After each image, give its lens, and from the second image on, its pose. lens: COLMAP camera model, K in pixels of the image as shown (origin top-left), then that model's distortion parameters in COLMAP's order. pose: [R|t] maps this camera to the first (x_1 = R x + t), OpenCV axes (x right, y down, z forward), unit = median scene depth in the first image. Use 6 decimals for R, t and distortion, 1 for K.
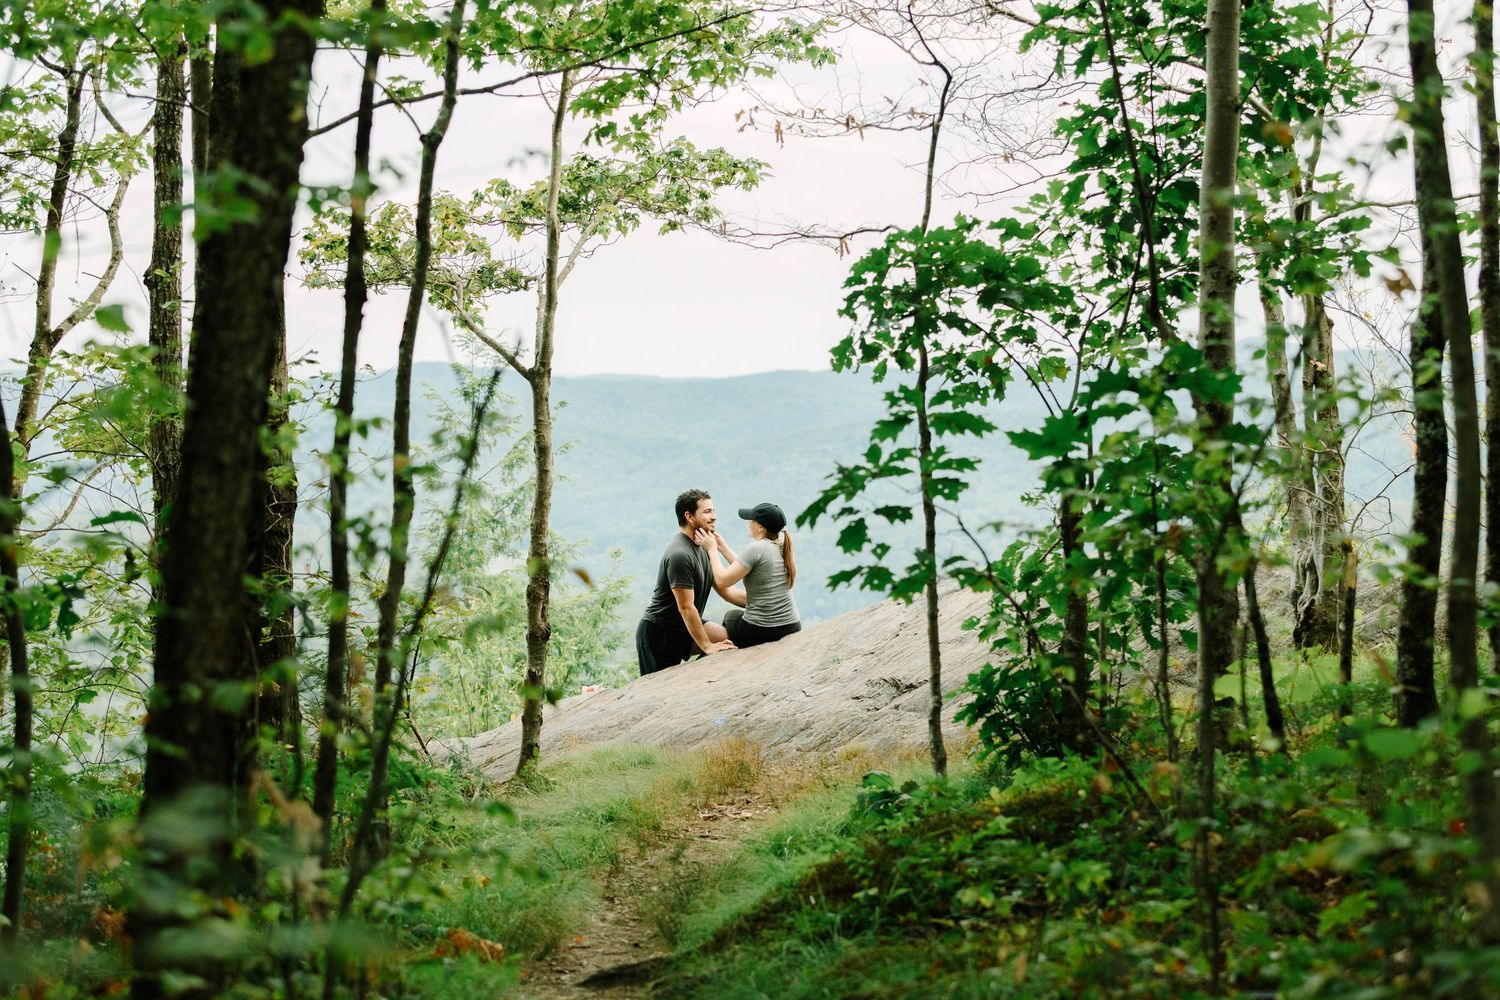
lens RADIAL K [[3819.0, 0, 755.7], [0, 3819.0, 513.5], [0, 0, 1]] dist [-0.078297, 0.000000]
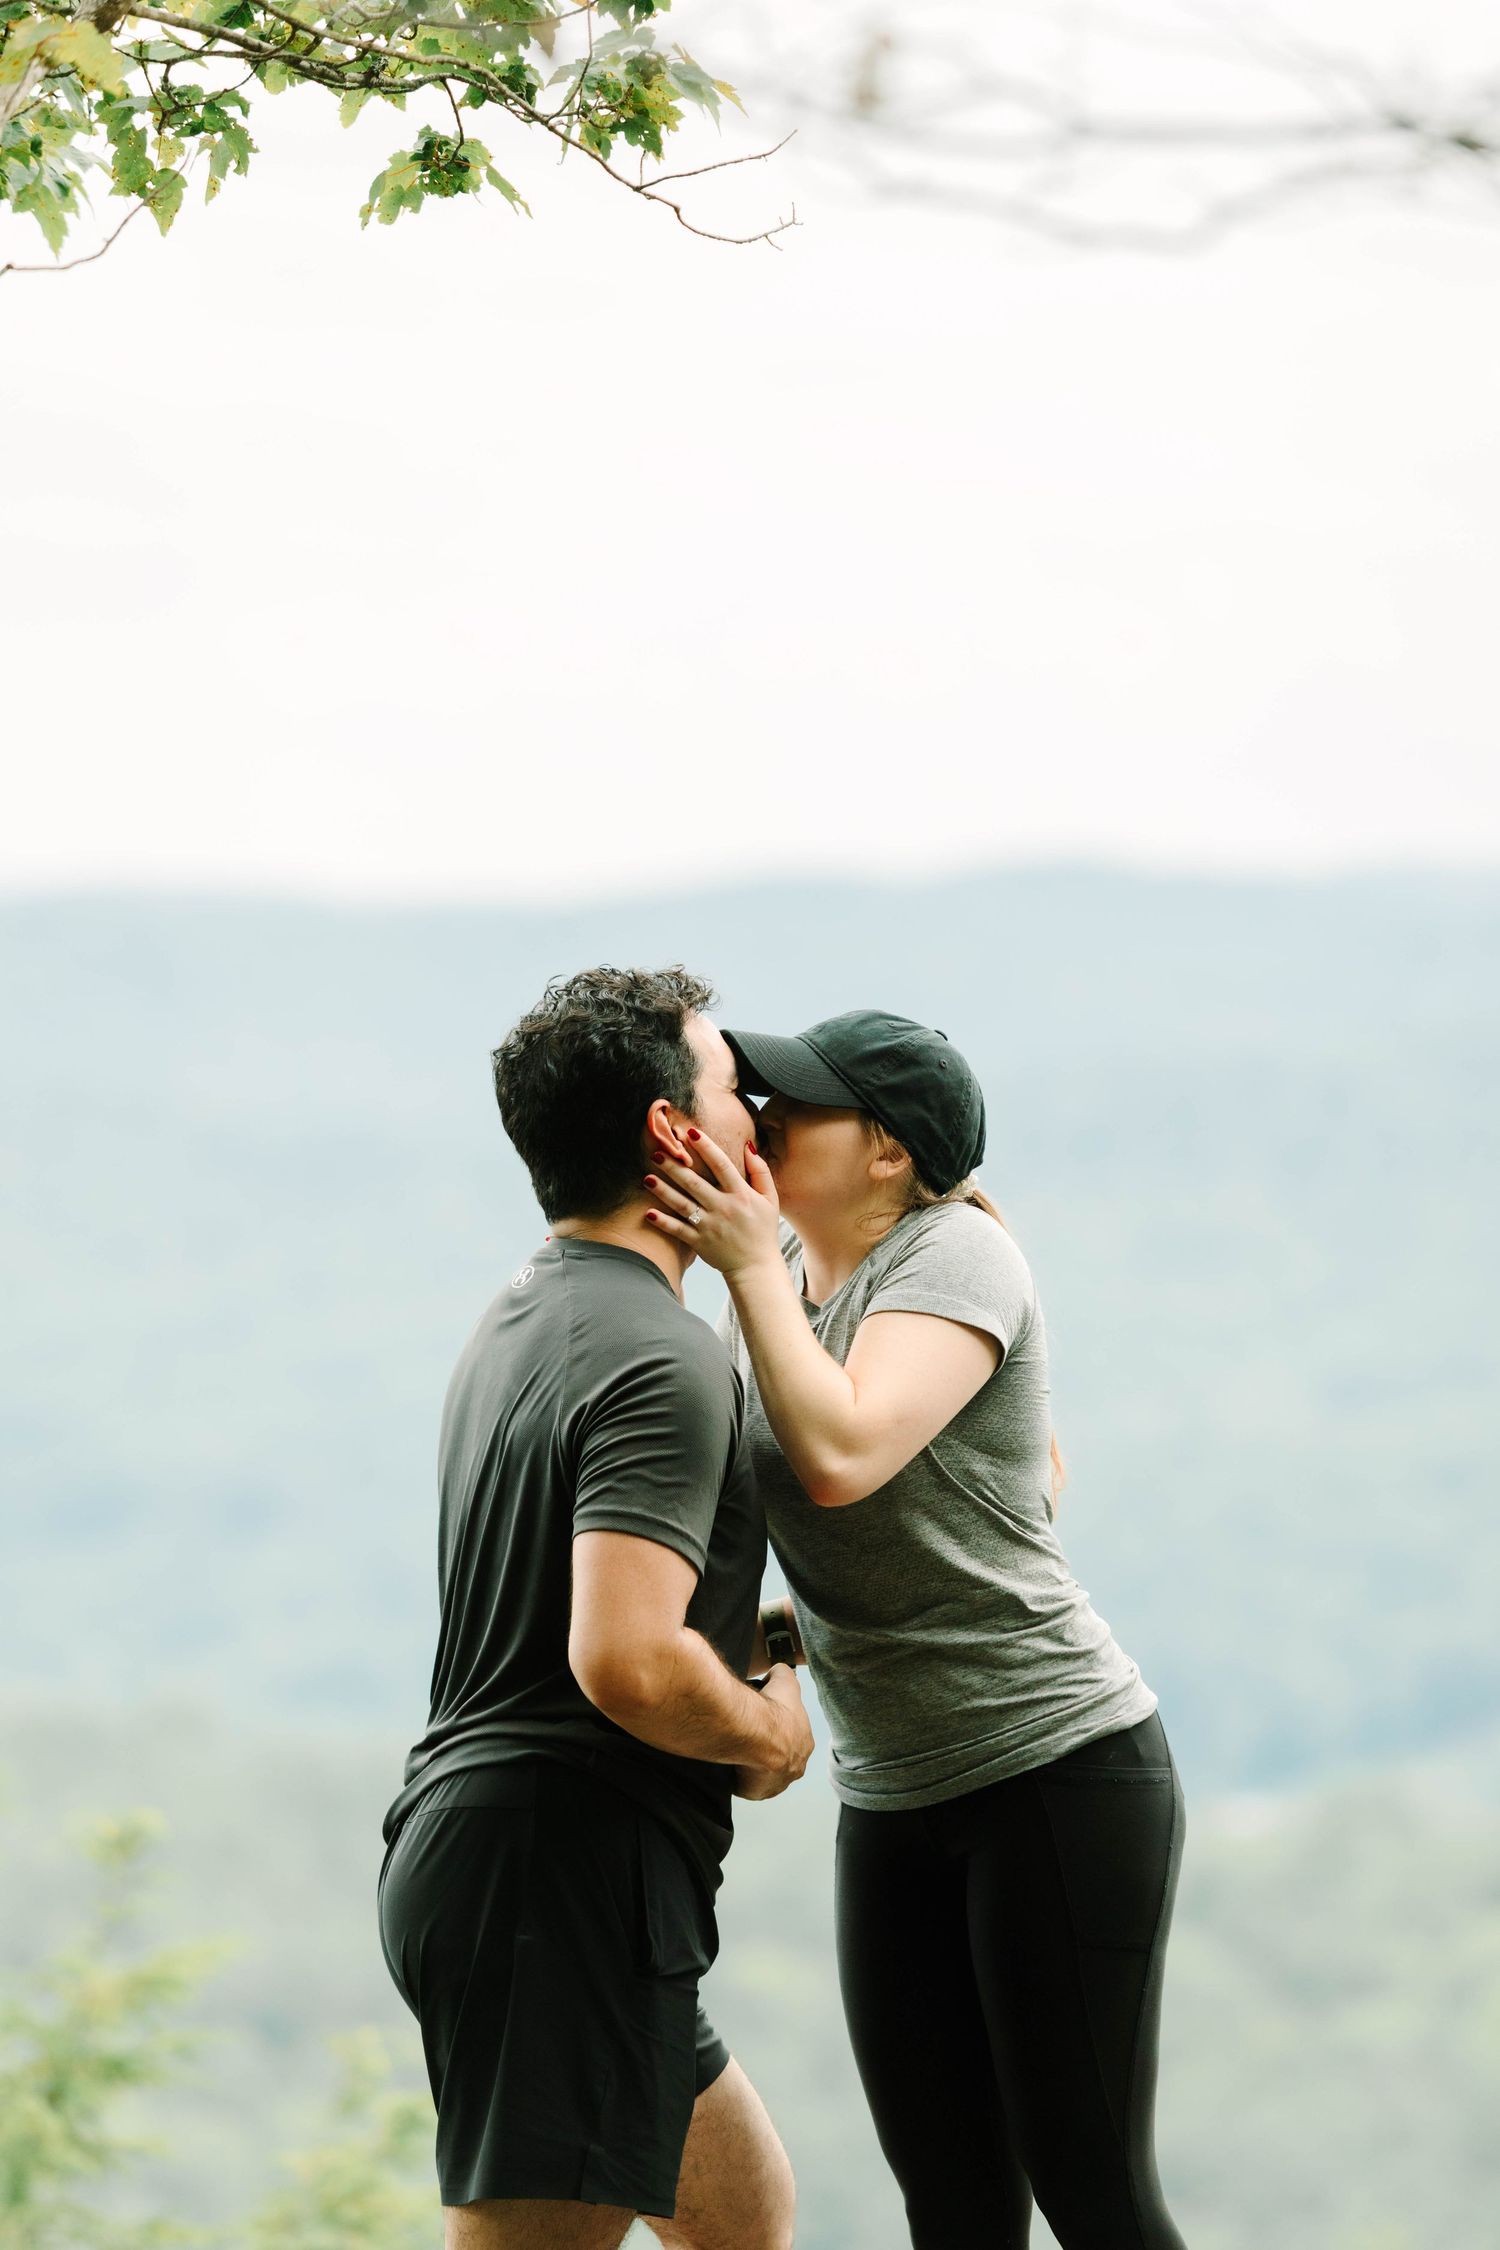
lens RADIAL K [[13362.3, 0, 729.6], [0, 13362.3, 1276.2], [0, 0, 1]] dist [0.098495, 0.000000]
pose [[0.999971, 0.004268, 0.006251, -0.012527], [-0.004233, 0.999976, -0.005543, -0.022529], [-0.006275, 0.005516, 0.999965, 0.402732]]
